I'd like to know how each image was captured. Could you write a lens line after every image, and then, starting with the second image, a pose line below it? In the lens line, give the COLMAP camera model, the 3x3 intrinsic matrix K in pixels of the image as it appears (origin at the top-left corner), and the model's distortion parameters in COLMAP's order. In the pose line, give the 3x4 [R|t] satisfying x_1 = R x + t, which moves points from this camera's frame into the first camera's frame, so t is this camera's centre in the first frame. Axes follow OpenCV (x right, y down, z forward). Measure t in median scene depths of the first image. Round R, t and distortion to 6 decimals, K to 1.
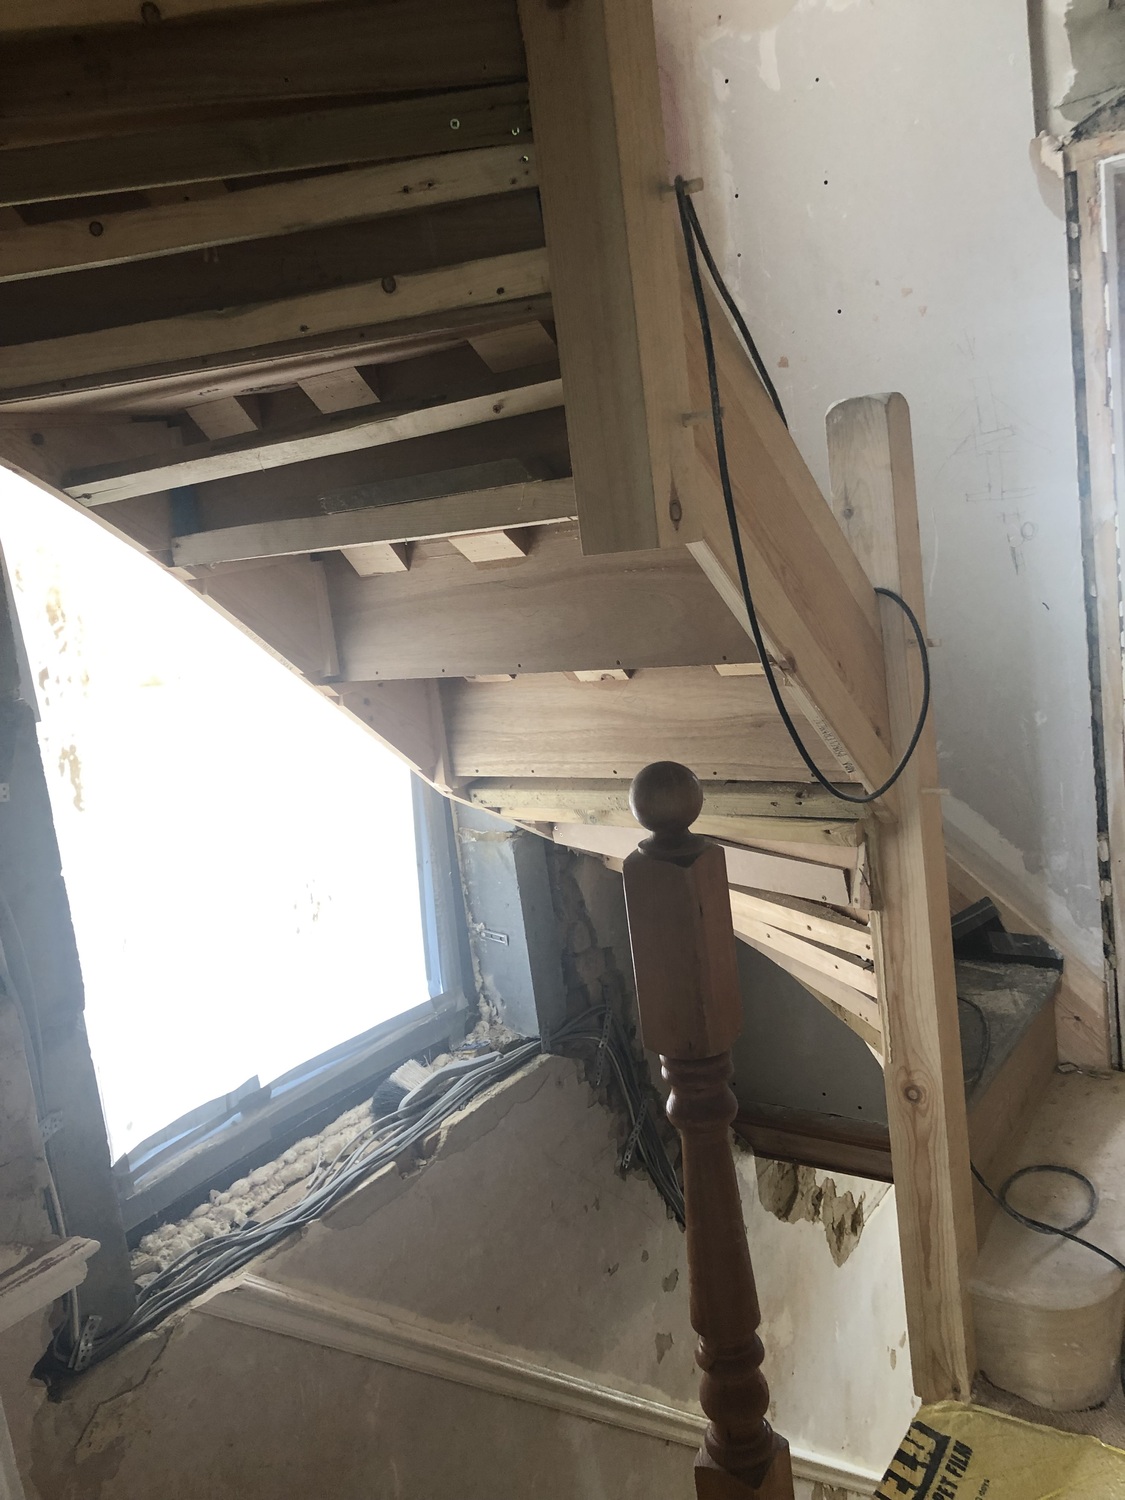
lens RADIAL K [[1245.1, 0, 563.7], [0, 1245.1, 743.0], [0, 0, 1]] dist [0.039805, -0.037967]
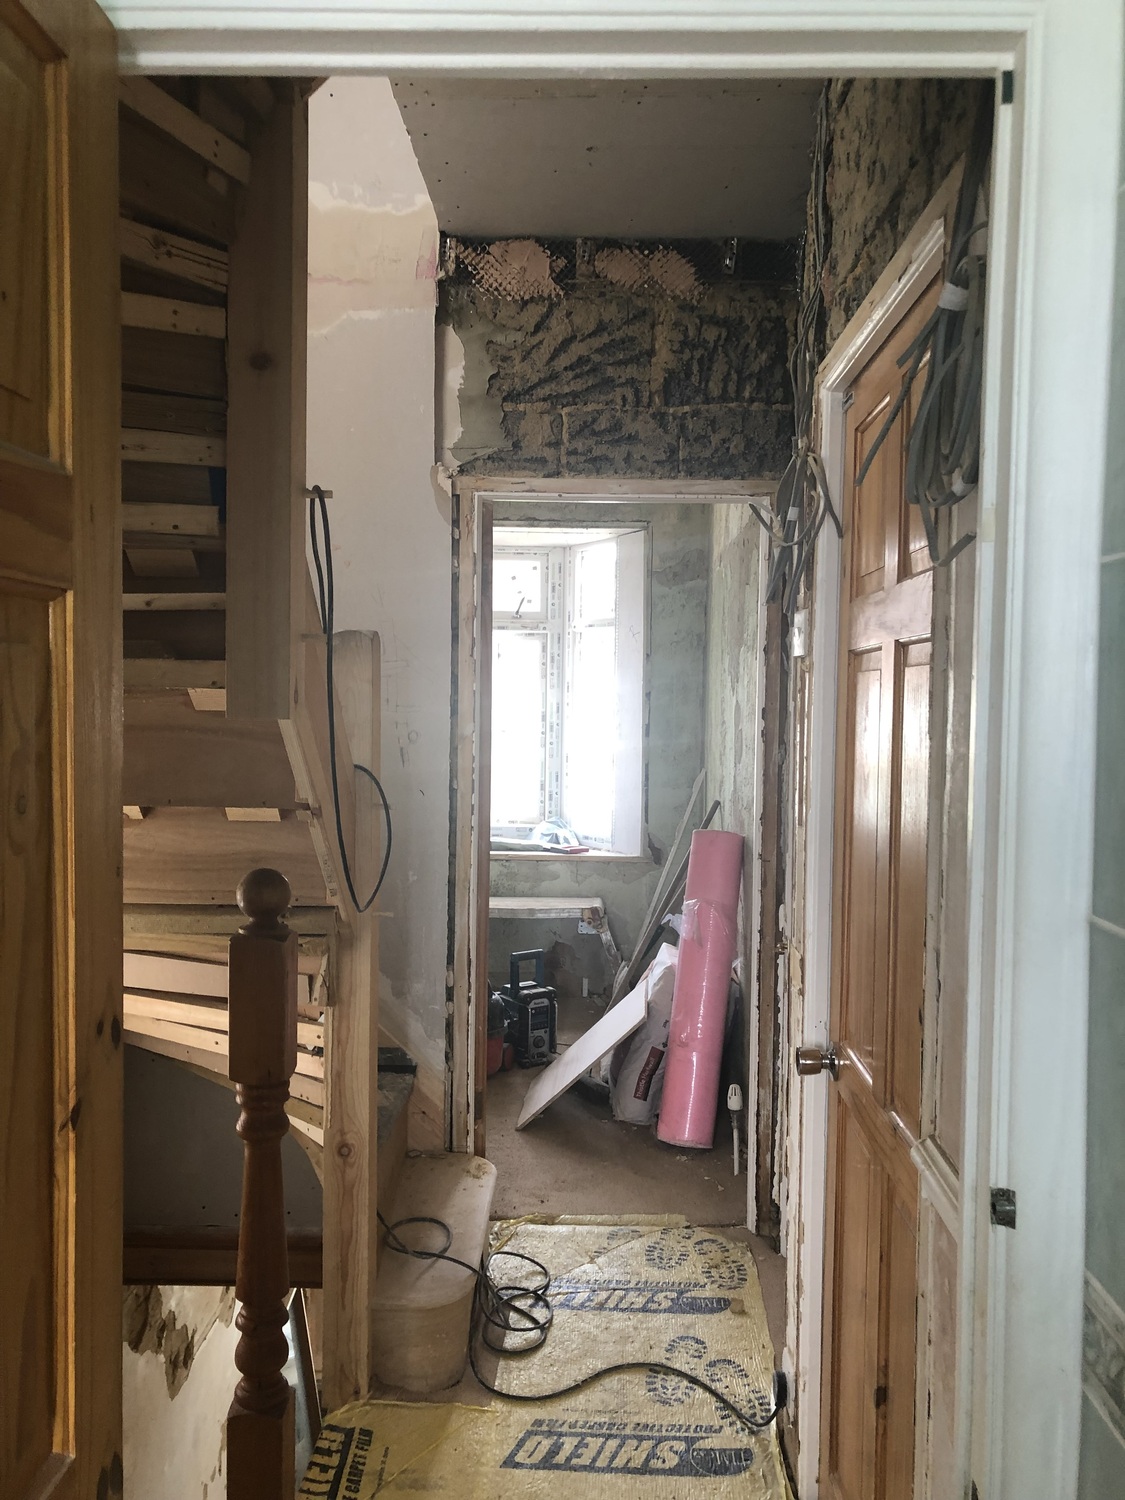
lens RADIAL K [[1245.1, 0, 563.9], [0, 1245.1, 752.6], [0, 0, 1]] dist [0.039805, -0.037967]
pose [[0.832868, 0.105762, 0.543273, -0.274719], [-0.025173, 0.987796, -0.153708, 0.062190], [-0.552899, 0.114343, 0.825366, -0.244917]]
